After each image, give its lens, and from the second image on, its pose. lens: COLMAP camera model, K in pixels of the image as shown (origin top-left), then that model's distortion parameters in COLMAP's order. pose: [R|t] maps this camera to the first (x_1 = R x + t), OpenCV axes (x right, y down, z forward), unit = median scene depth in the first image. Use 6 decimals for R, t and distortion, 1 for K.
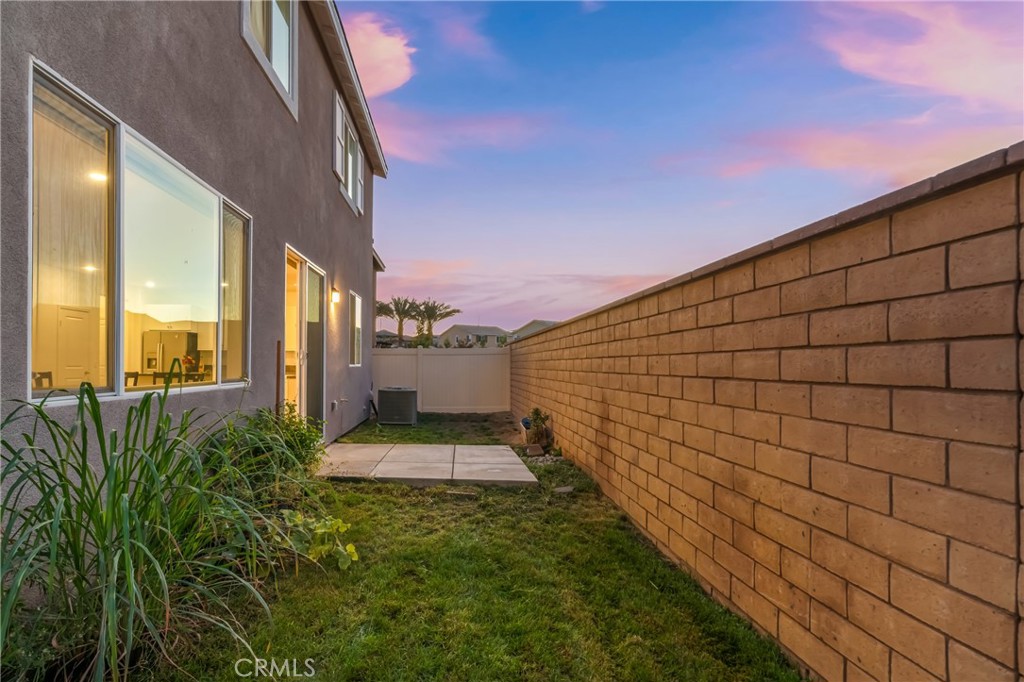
lens RADIAL K [[489.6, 0, 452.3], [0, 489.6, 364.1], [0, 0, 1]] dist [0.001675, 0.002232]
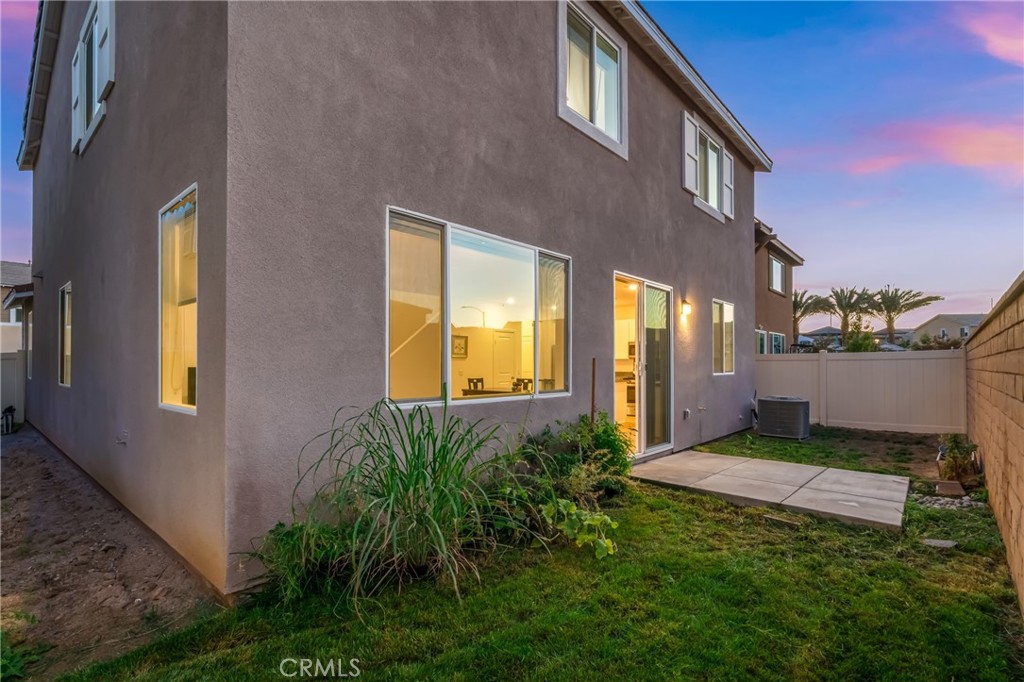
lens RADIAL K [[489.6, 0, 538.9], [0, 489.6, 362.3], [0, 0, 1]] dist [0.001675, 0.002232]
pose [[0.775226, -0.003501, -0.631674, 0.243870], [-0.000486, 0.999981, -0.006139, -0.024795], [0.631683, 0.005066, 0.775210, 0.002387]]
